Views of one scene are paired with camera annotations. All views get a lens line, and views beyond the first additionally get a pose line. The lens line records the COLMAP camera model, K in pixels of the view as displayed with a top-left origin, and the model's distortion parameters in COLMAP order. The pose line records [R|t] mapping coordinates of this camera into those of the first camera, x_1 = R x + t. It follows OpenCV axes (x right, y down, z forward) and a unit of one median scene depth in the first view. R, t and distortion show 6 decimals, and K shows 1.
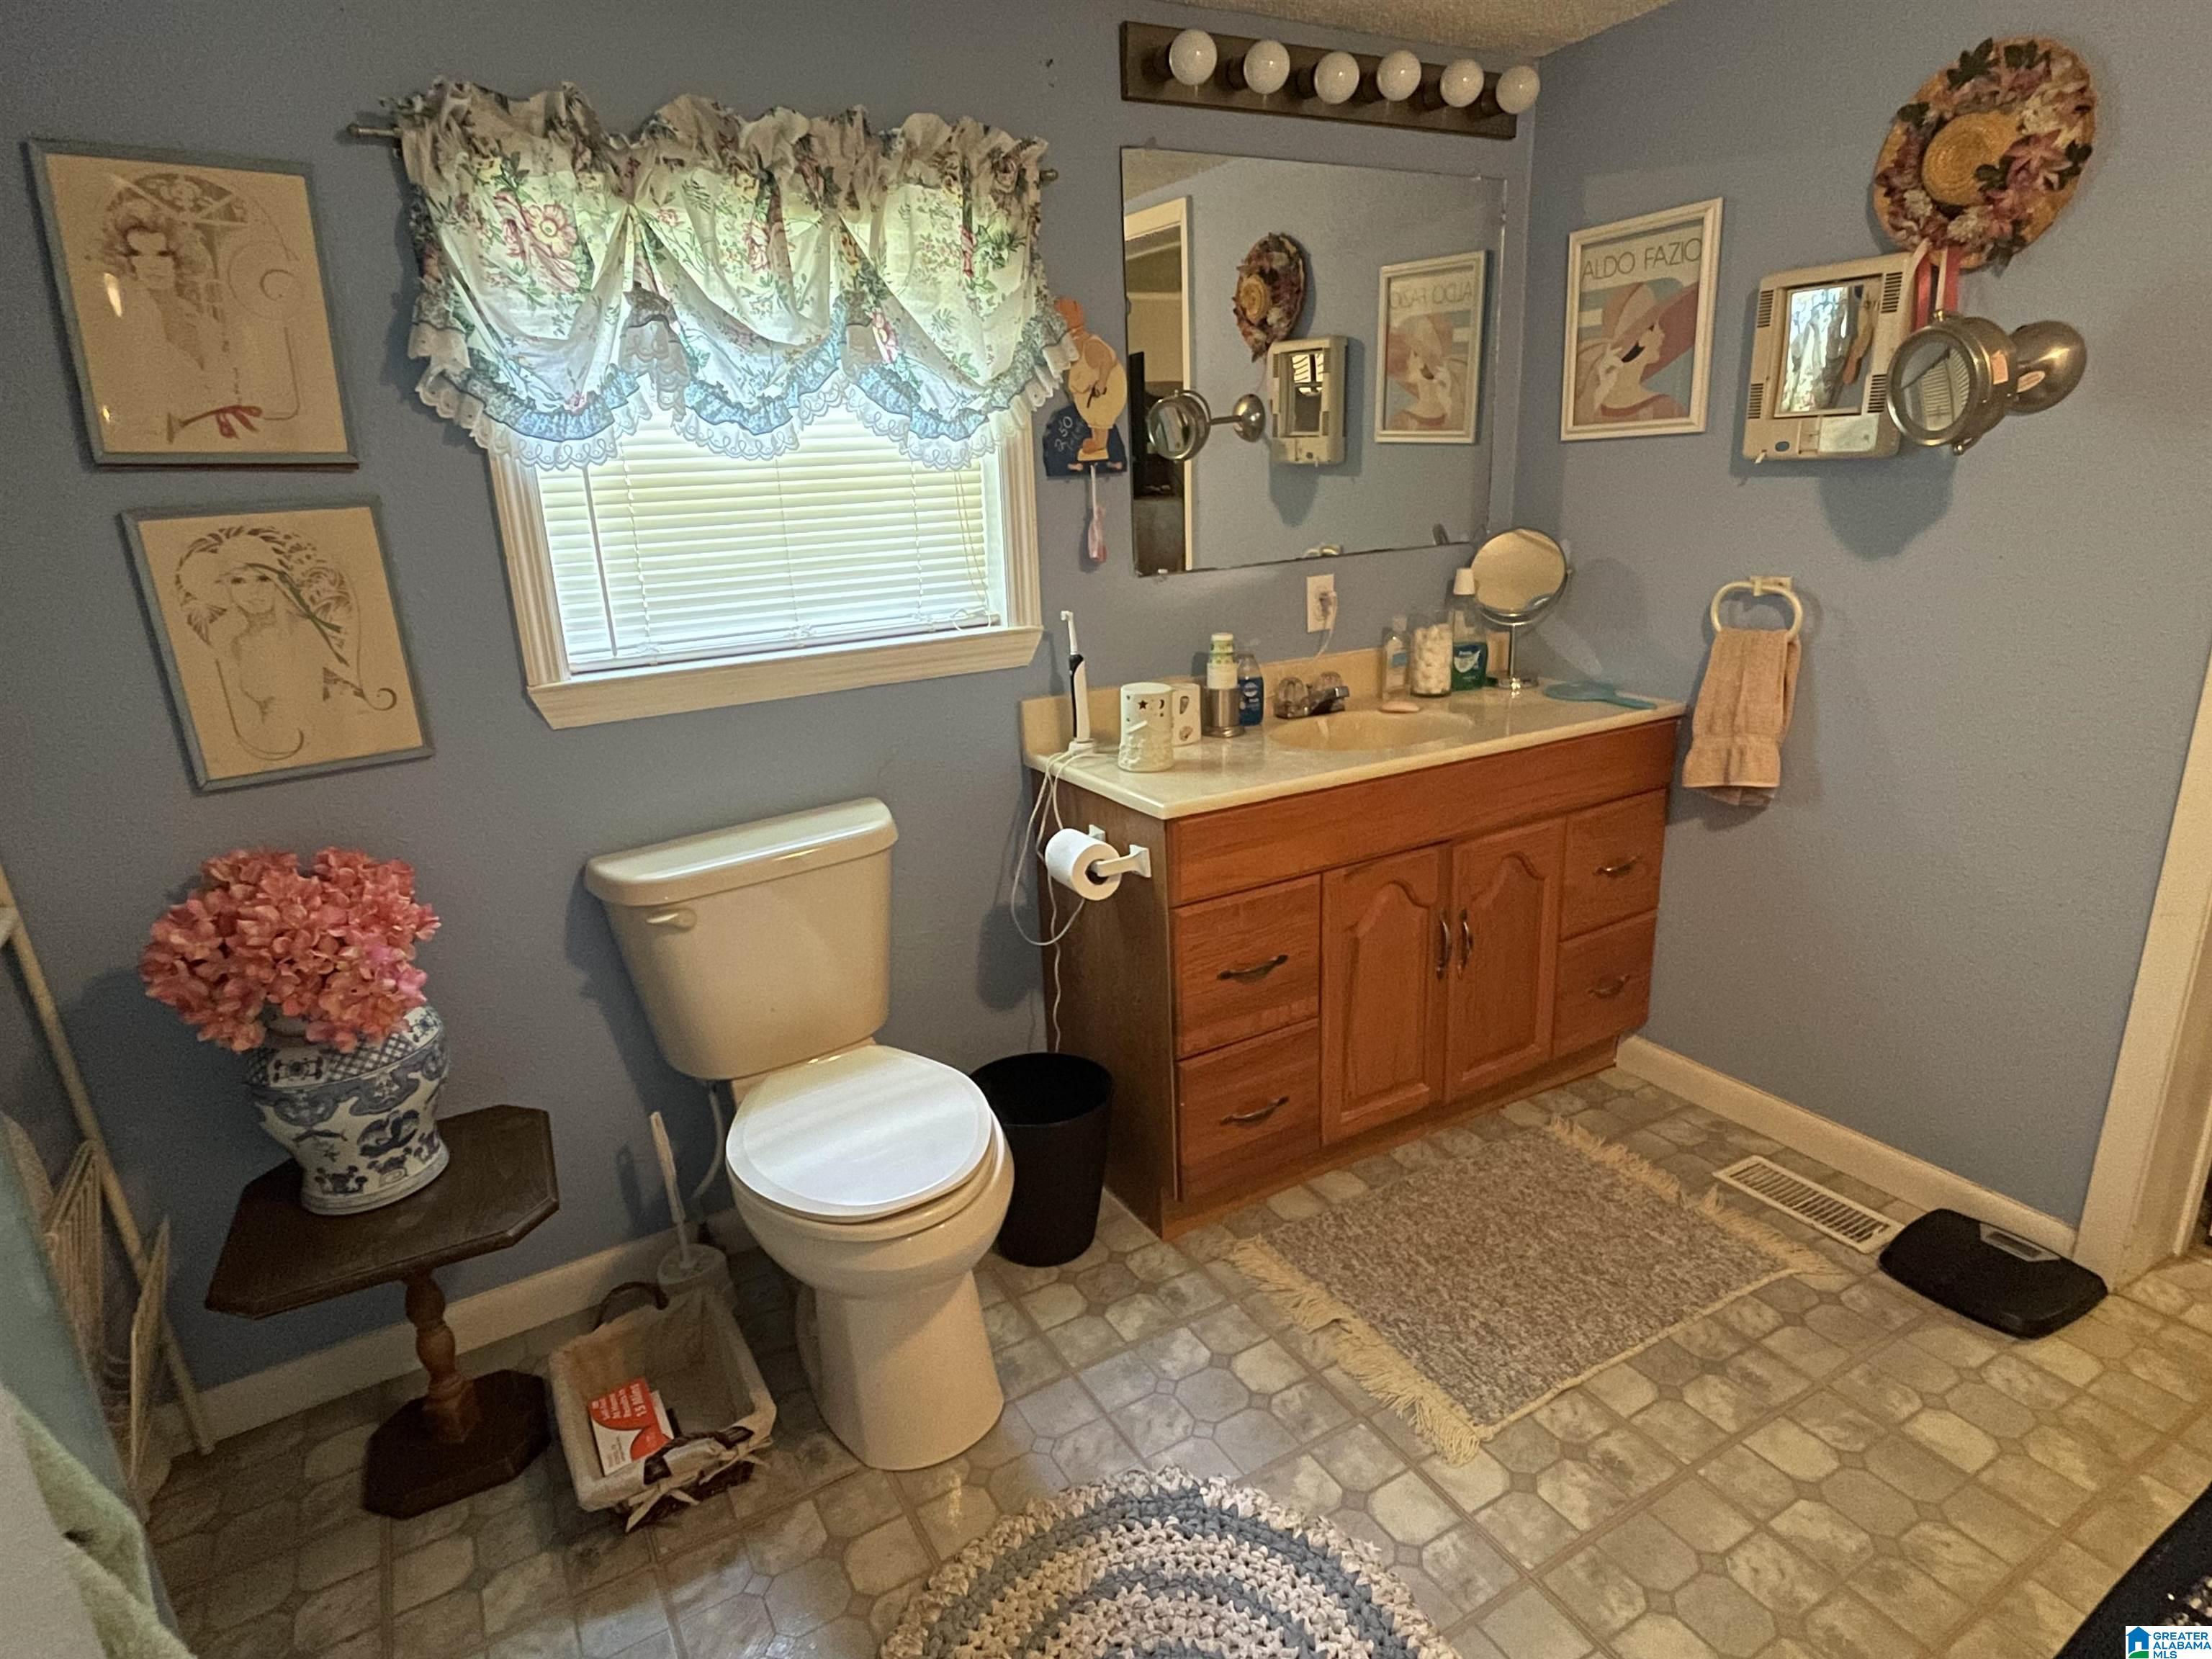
lens RADIAL K [[1214.1, 0, 1103.8], [0, 1214.1, 823.8], [0, 0, 1]] dist [-0.004616, -0.000794]
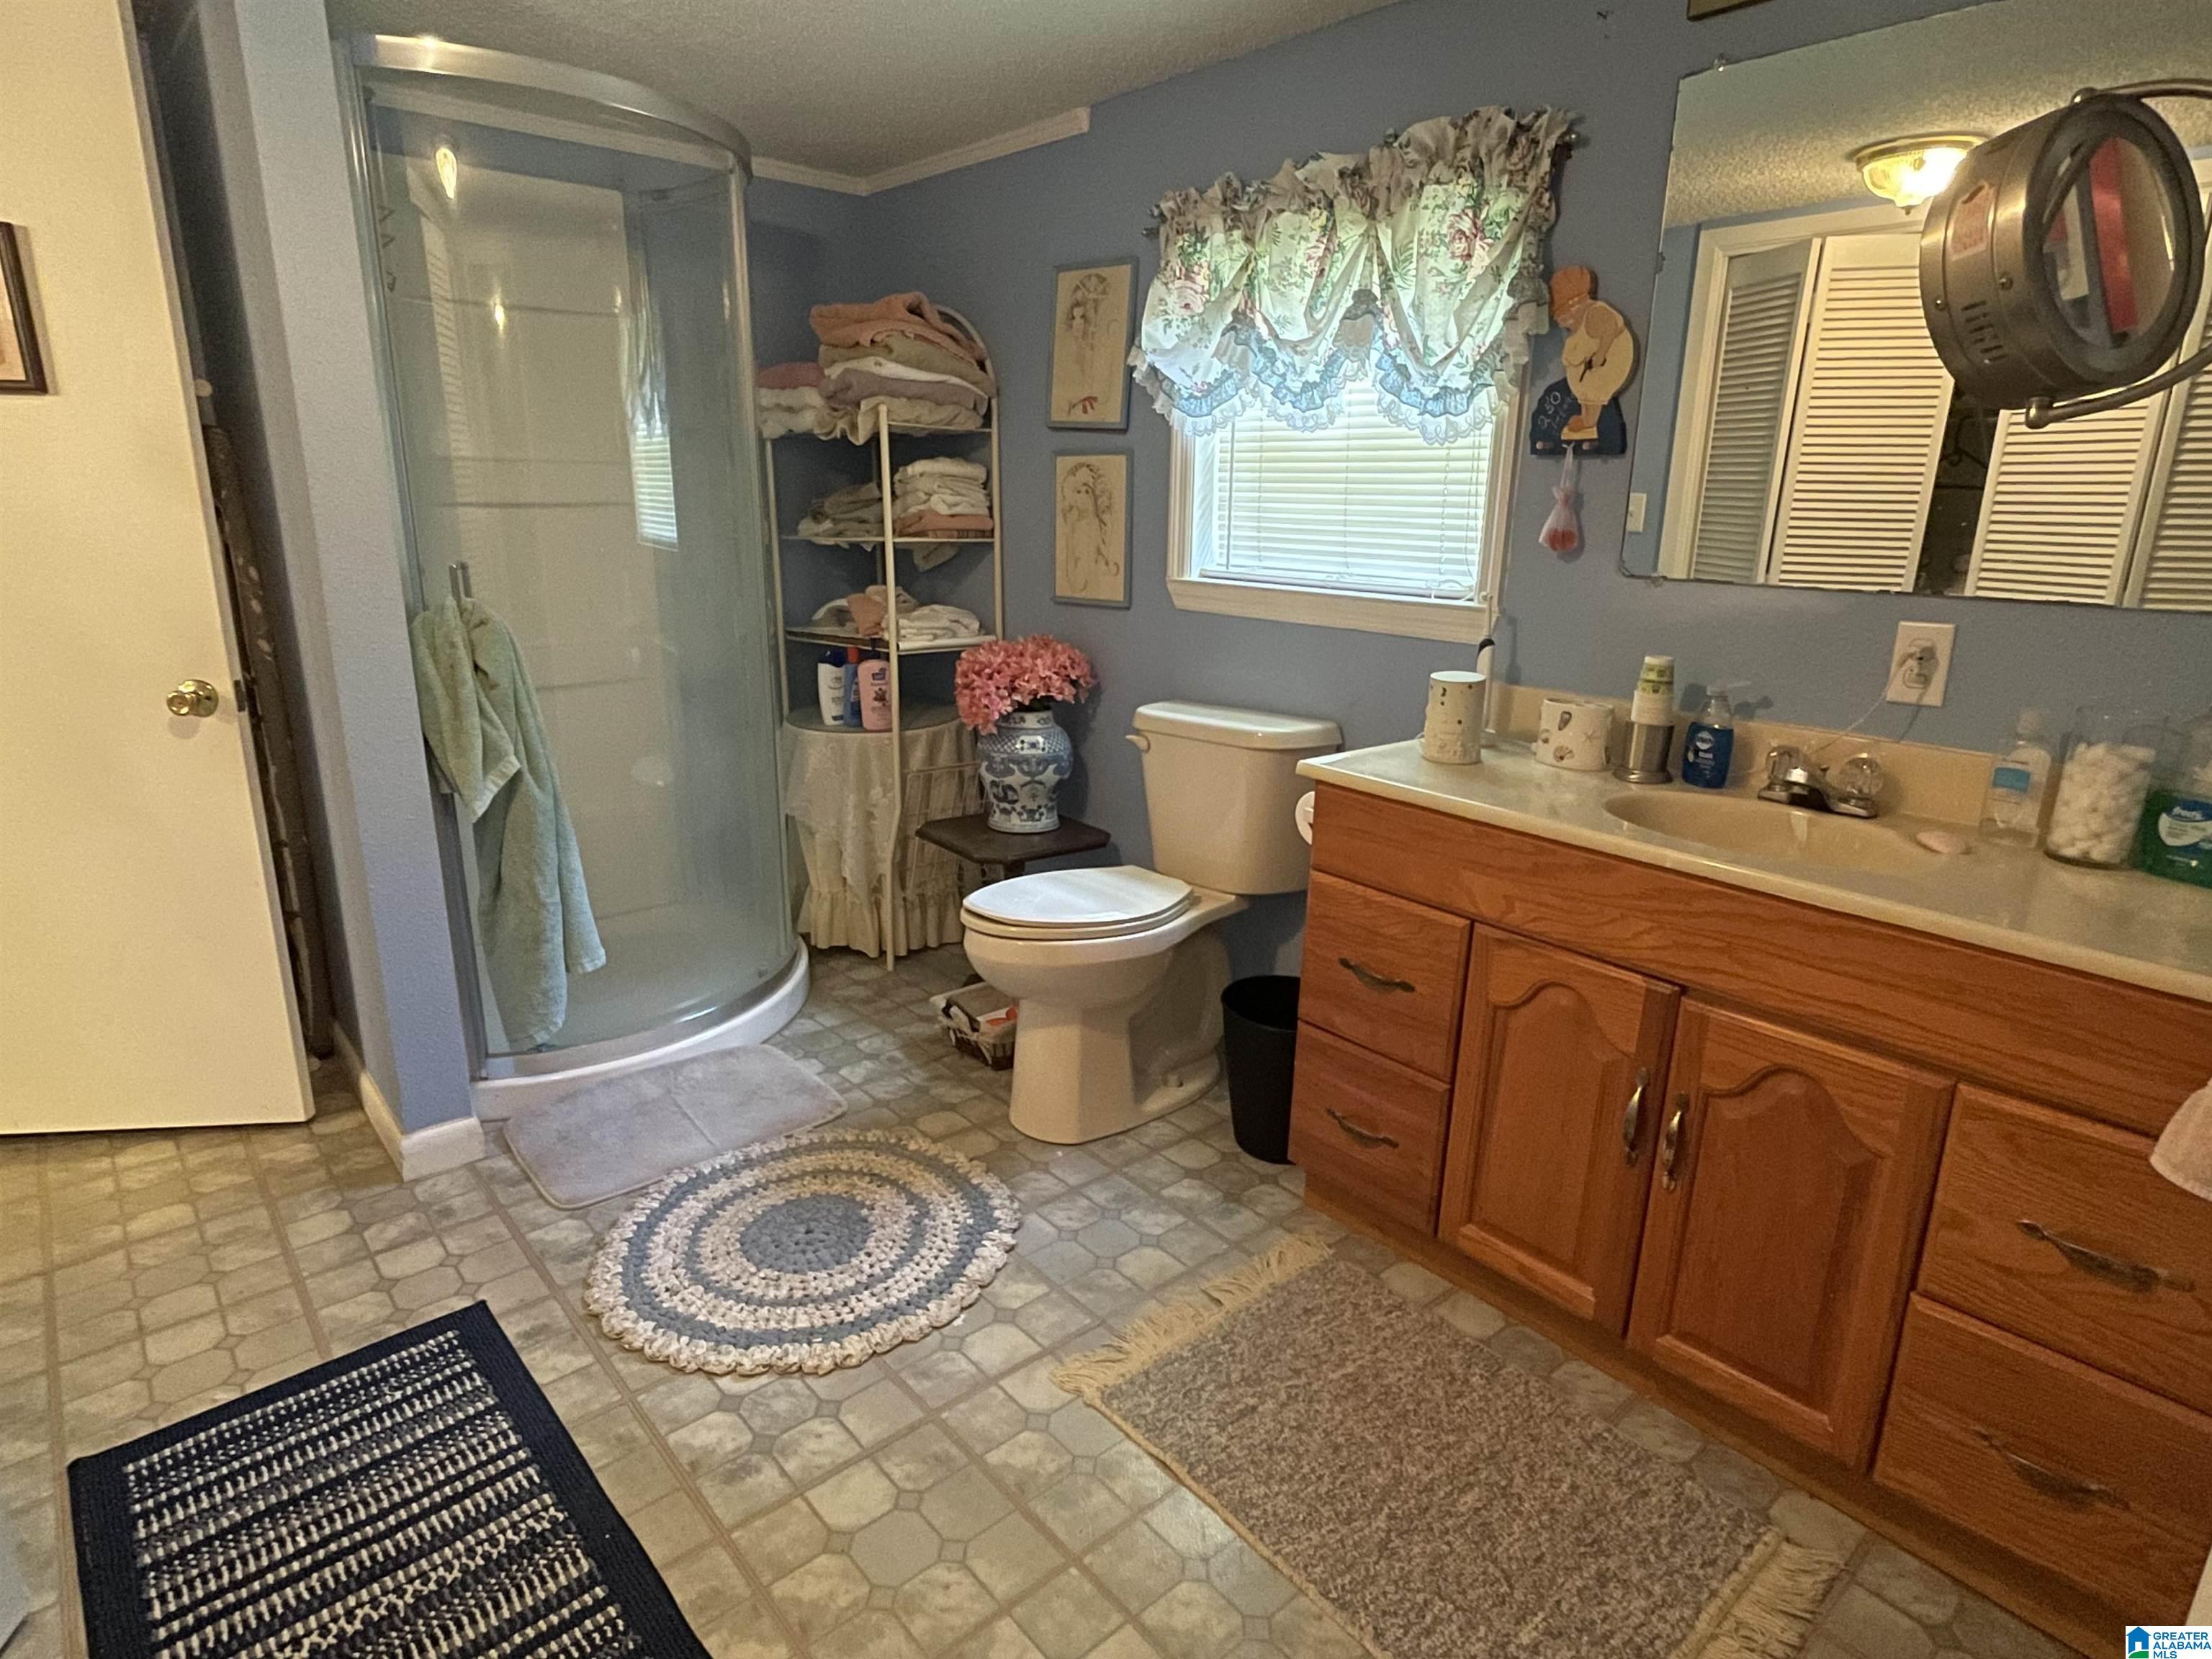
lens RADIAL K [[1214.1, 0, 1101.1], [0, 1214.1, 830.5], [0, 0, 1]] dist [-0.004616, -0.000794]
pose [[0.184432, 0.311465, -0.932188, 0.997329], [-0.309613, 0.918580, 0.245662, -0.161642], [0.932805, 0.243309, 0.265850, 0.561481]]
